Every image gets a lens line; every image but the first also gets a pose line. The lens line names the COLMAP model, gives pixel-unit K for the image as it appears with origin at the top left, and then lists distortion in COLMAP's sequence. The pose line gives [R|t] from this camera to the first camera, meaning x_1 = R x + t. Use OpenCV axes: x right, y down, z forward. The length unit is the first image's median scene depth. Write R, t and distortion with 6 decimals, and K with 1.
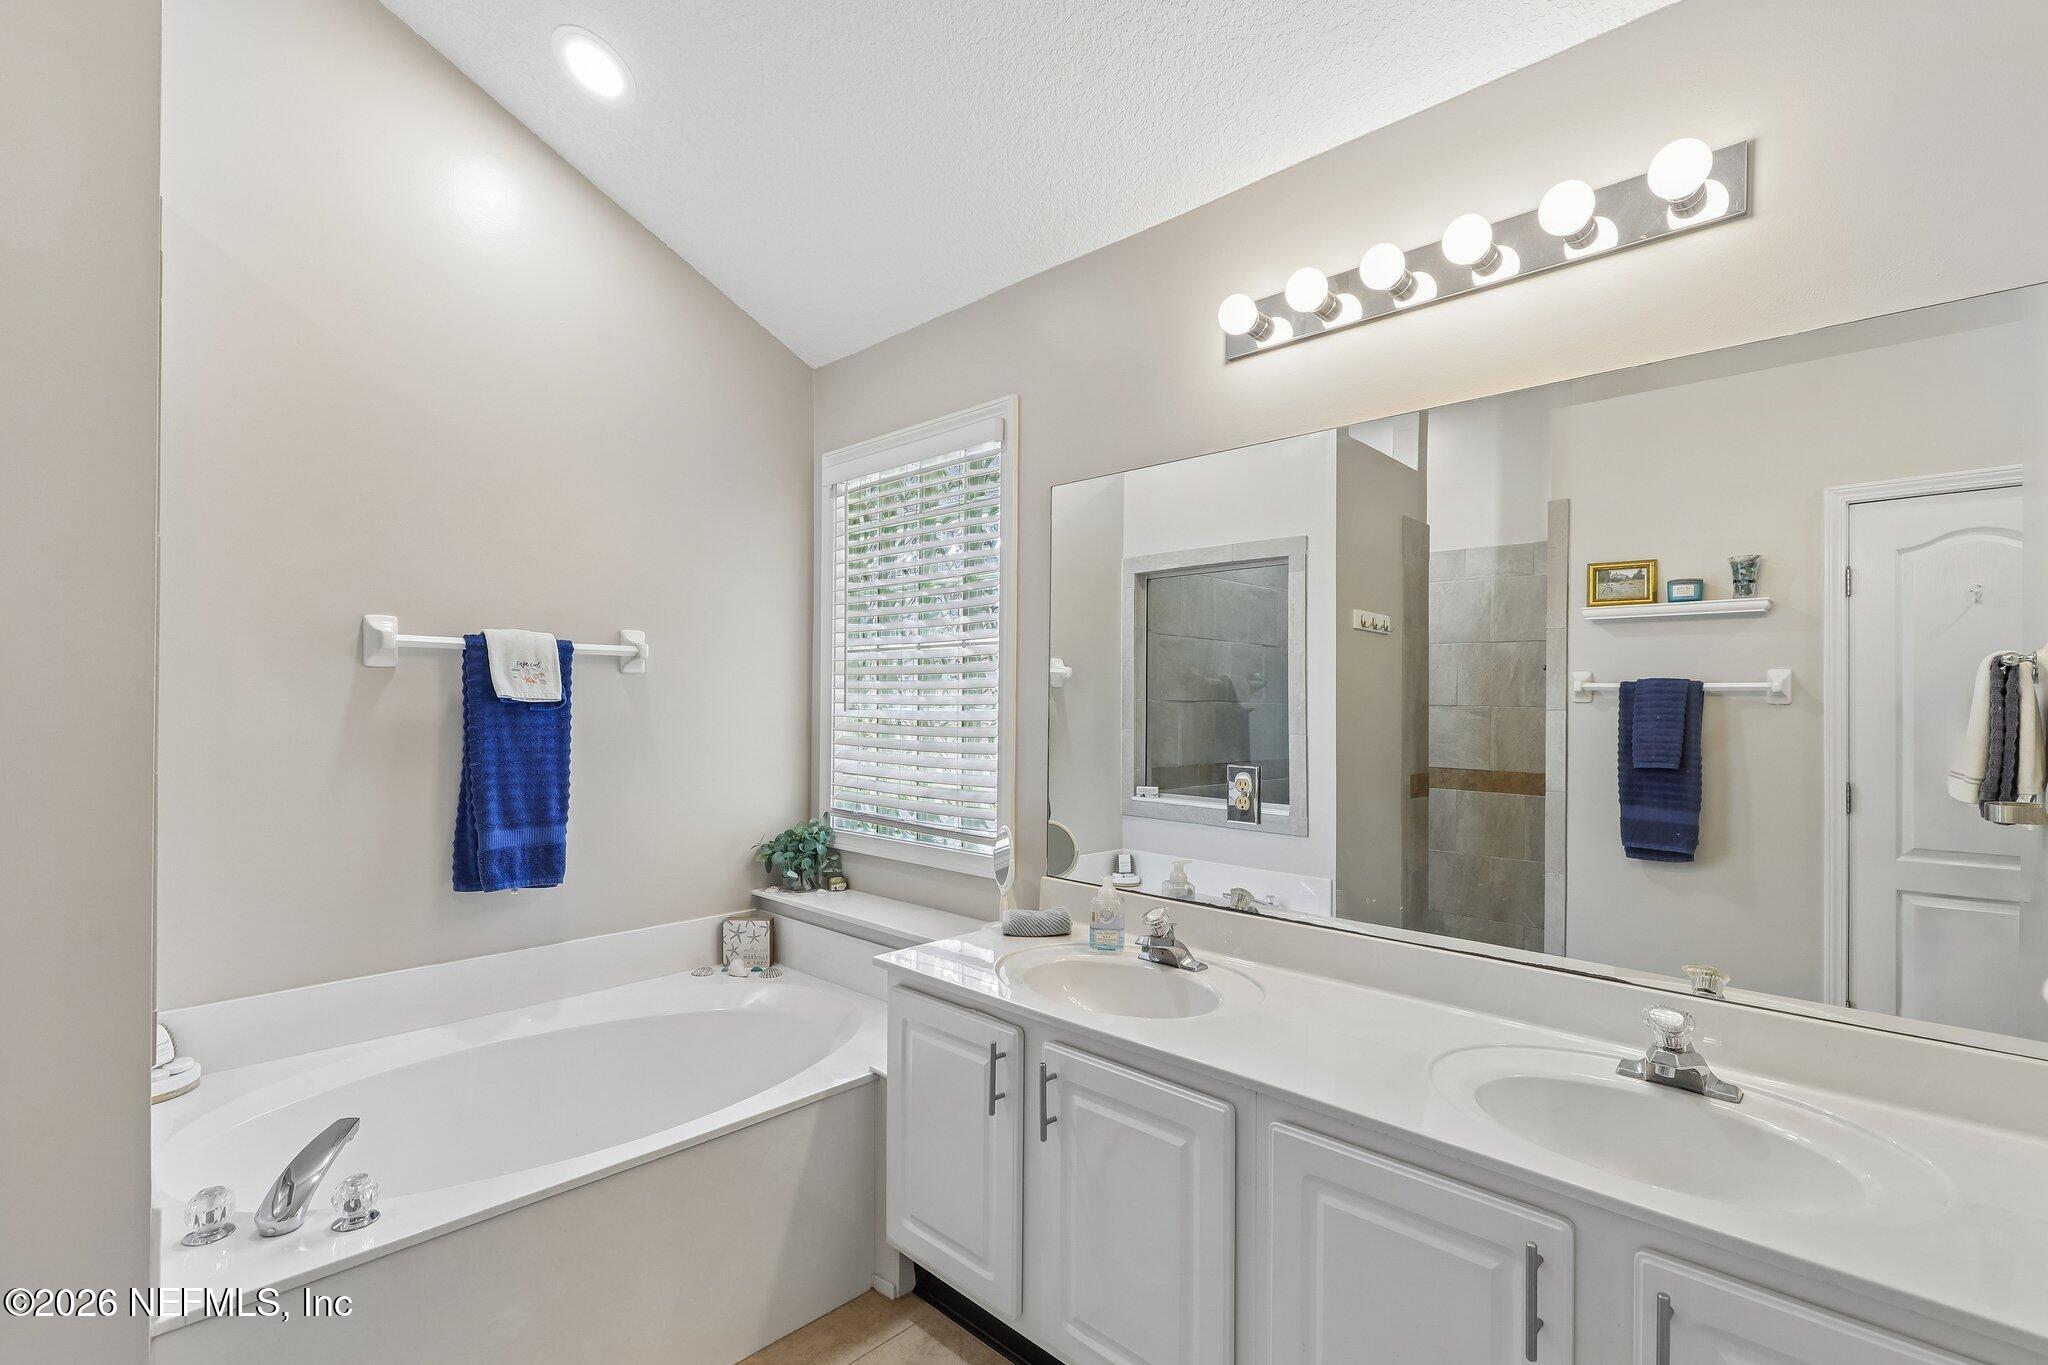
lens RADIAL K [[928.0, 0, 1024.5], [0, 928.0, 694.9], [0, 0, 1]] dist [0.000449, -0.000047]
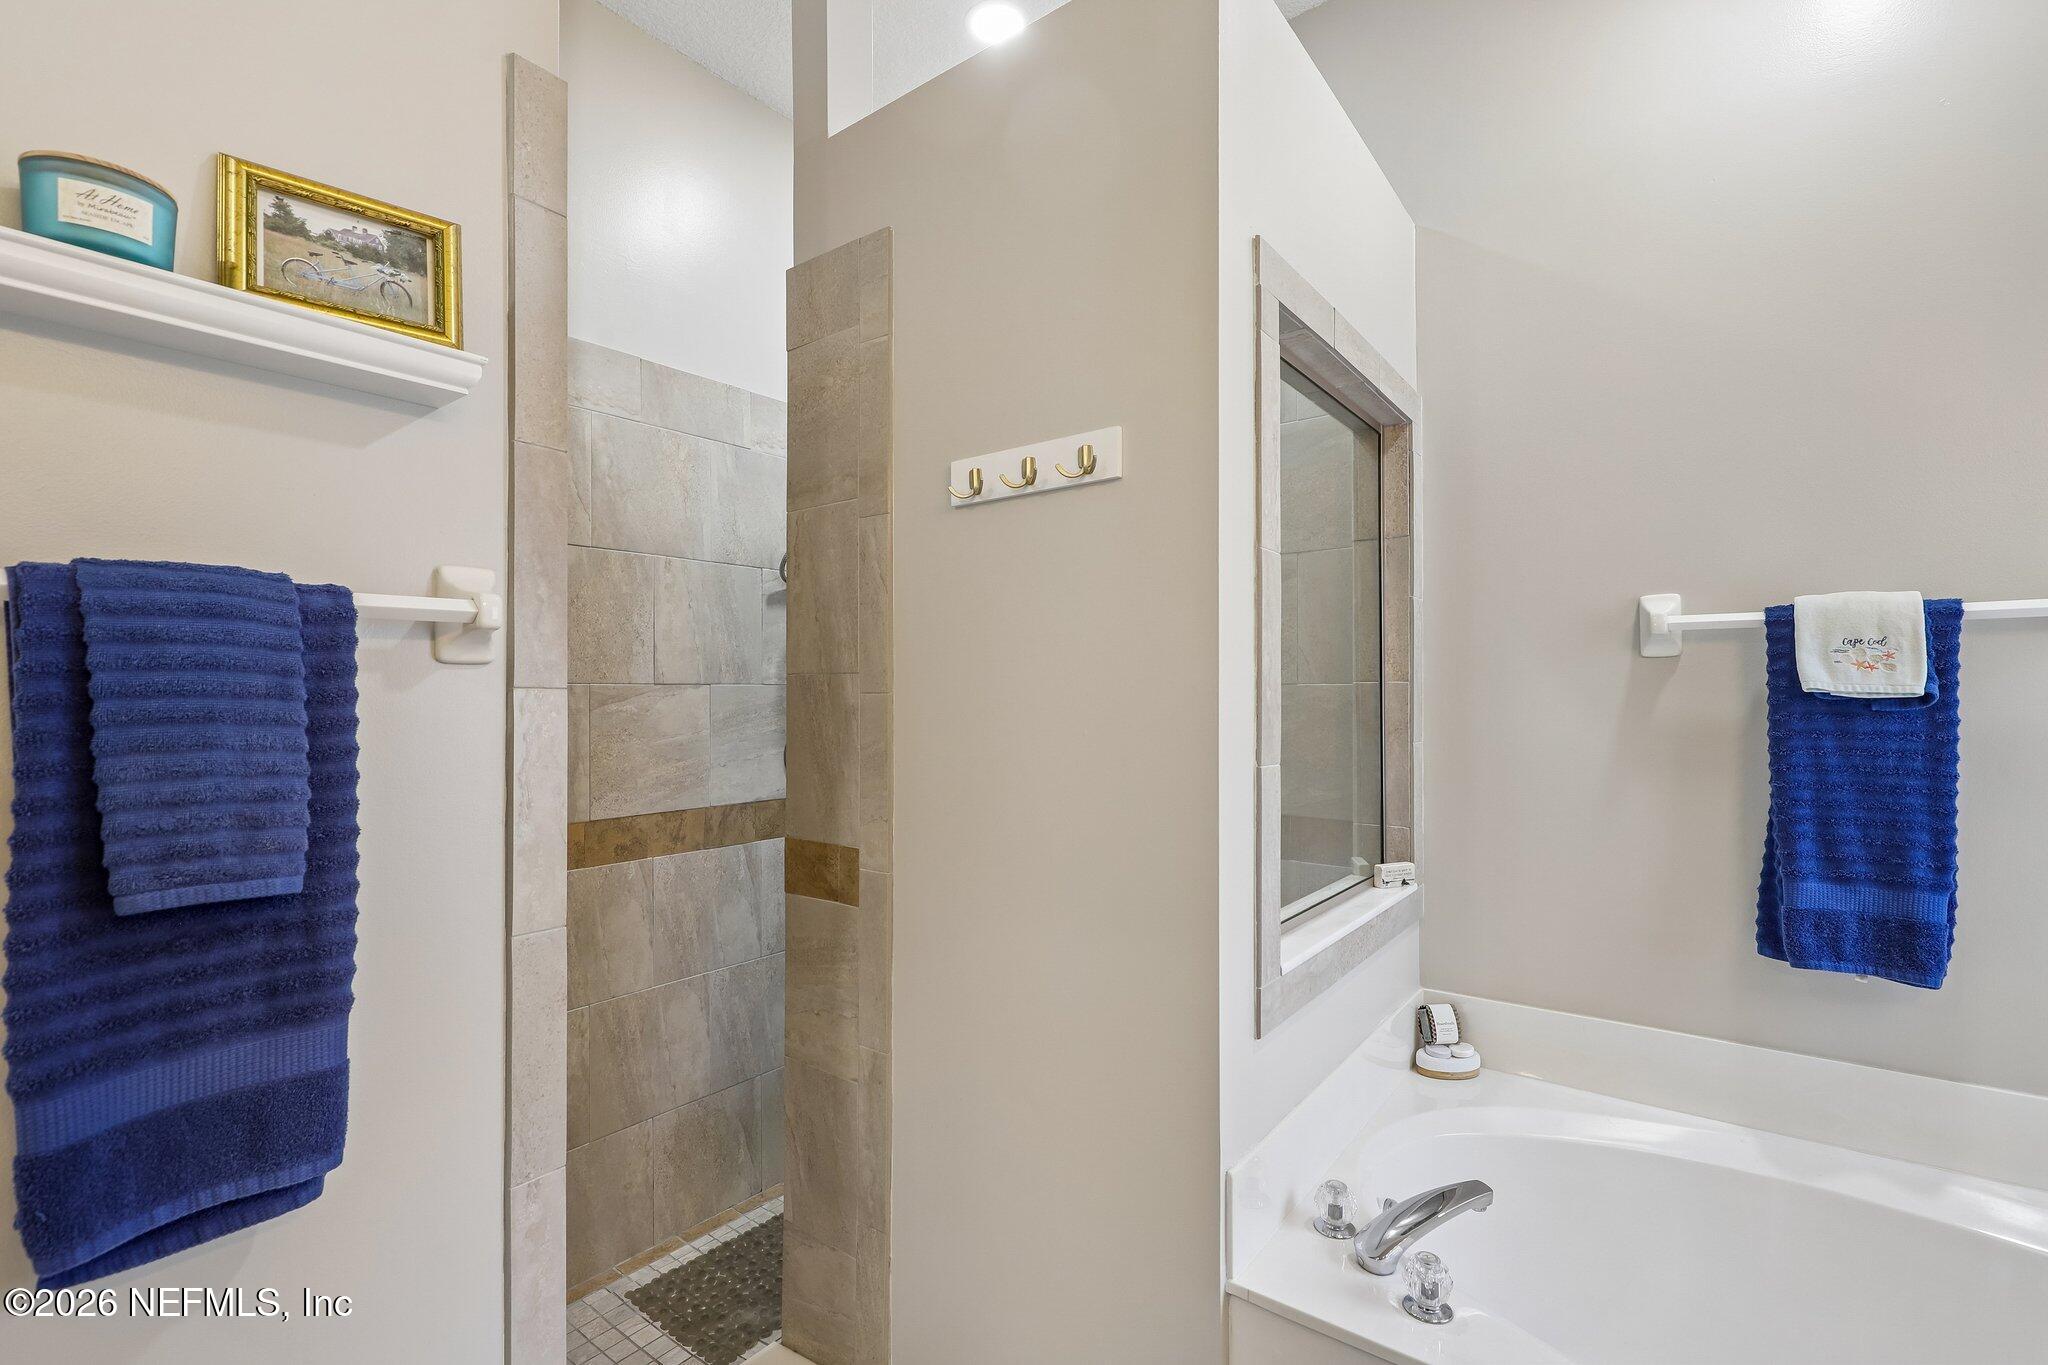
lens RADIAL K [[928.0, 0, 1024.5], [0, 928.0, 694.9], [0, 0, 1]] dist [0.000449, -0.000047]
pose [[0.135054, -0.007853, -0.990807, 0.043986], [0.010252, 0.999926, -0.006528, 0.003527], [0.990785, -0.009276, 0.135124, 0.318794]]
